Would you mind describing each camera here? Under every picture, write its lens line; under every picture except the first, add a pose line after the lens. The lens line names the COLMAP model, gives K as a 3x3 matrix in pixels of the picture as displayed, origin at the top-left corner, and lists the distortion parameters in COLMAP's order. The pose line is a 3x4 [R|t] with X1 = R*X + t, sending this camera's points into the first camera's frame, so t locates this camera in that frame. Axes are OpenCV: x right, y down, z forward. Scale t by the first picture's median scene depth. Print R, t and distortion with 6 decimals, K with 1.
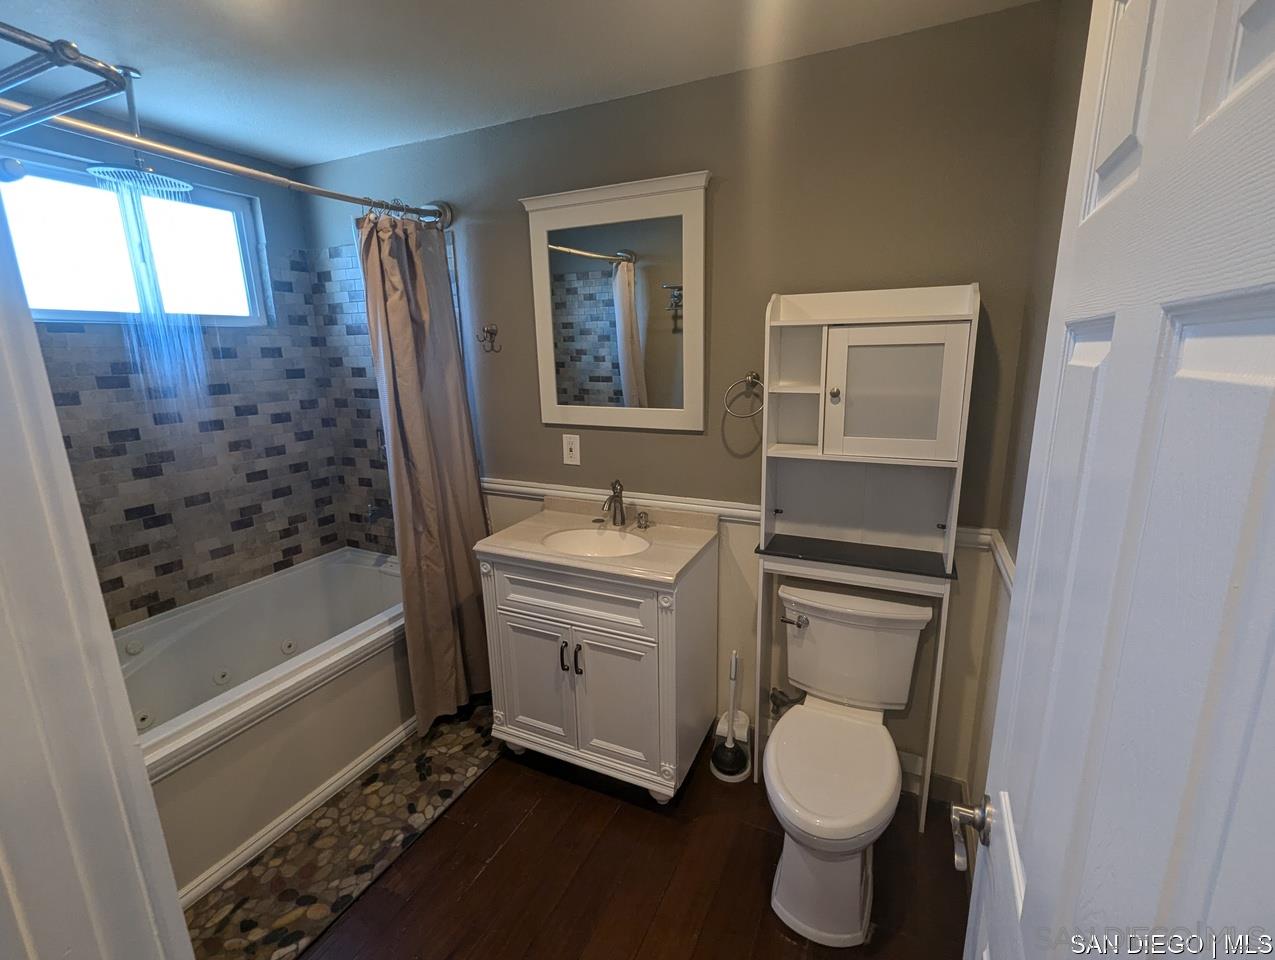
lens RADIAL K [[579.3, 0, 645.3], [0, 579.3, 476.6], [0, 0, 1]] dist [0.005907, 0.001500]
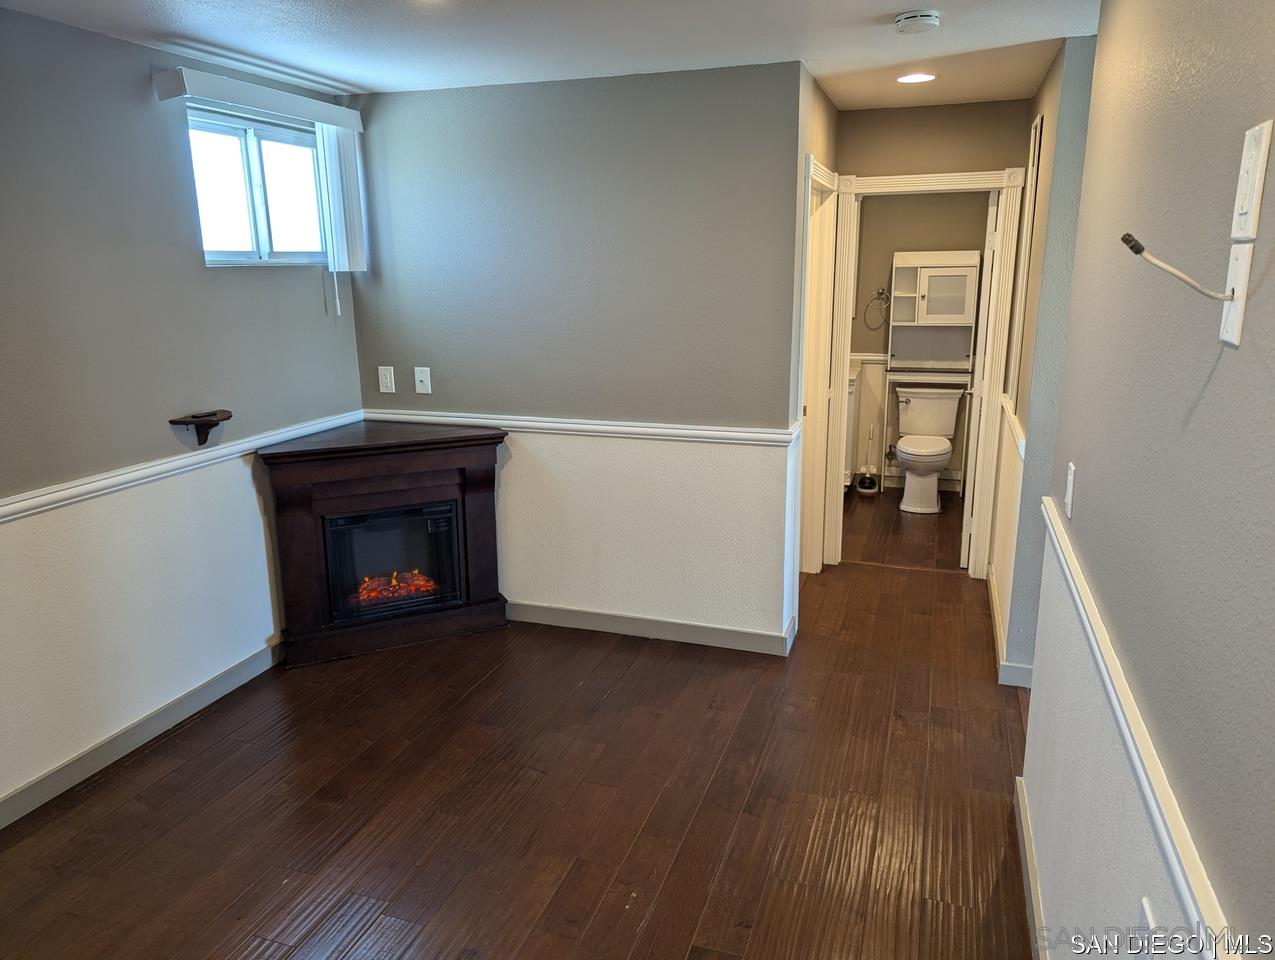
lens RADIAL K [[881.4, 0, 632.9], [0, 881.4, 484.1], [0, 0, 1]] dist [0.003987, 0.000419]
pose [[0.996492, -0.011332, 0.082917, -0.265757], [0.010370, 0.999874, 0.012023, 0.129938], [-0.083042, -0.011121, 0.996484, -0.571027]]
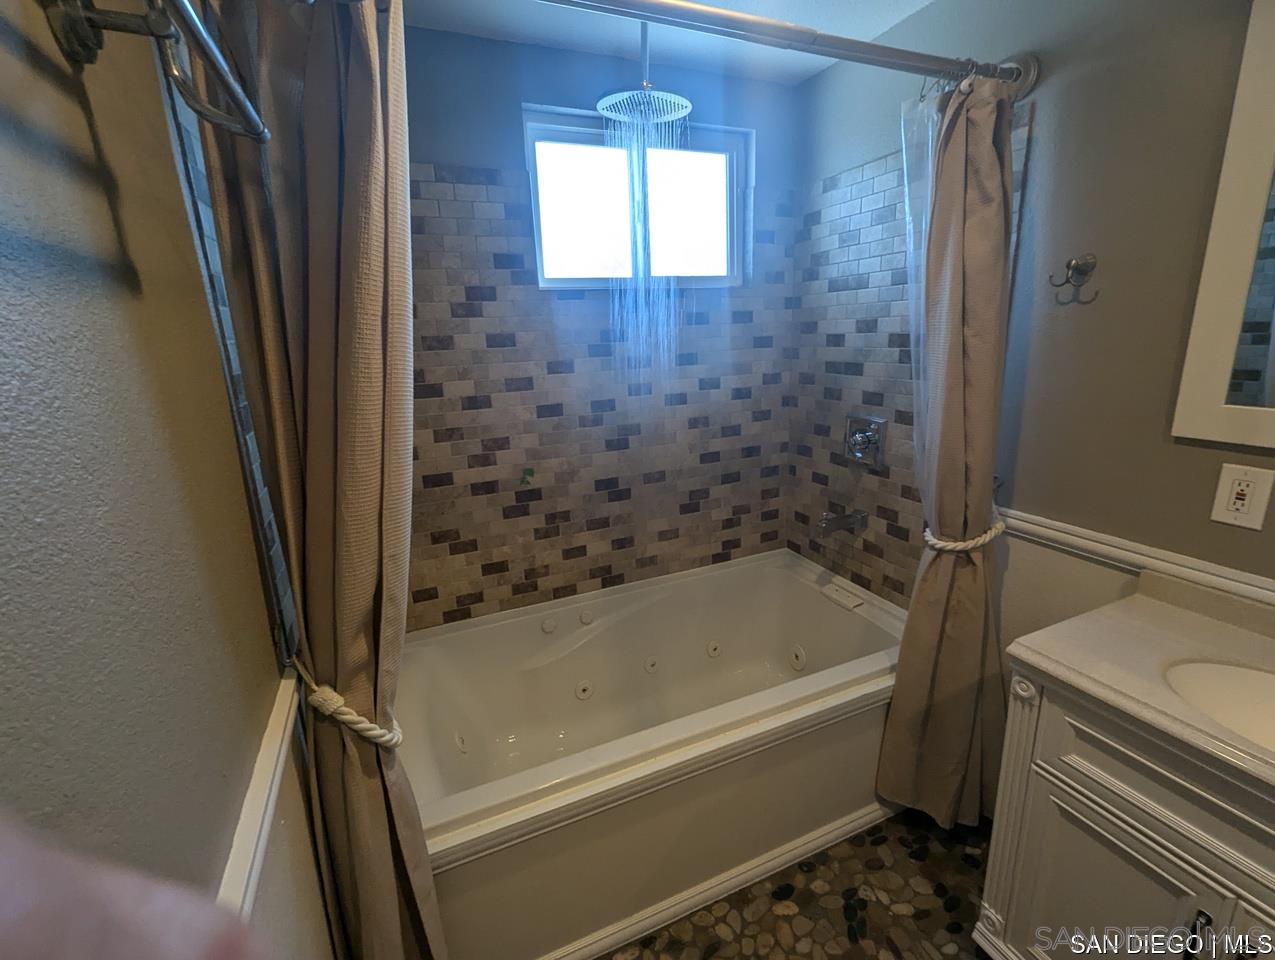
lens RADIAL K [[570.1, 0, 636.8], [0, 570.1, 472.1], [0, 0, 1]] dist [-0.000591, 0.000523]
pose [[0.748241, 0.148165, -0.646670, -0.200963], [-0.118480, 0.988916, 0.089491, -0.048869], [0.652762, 0.009657, 0.757502, 0.290543]]
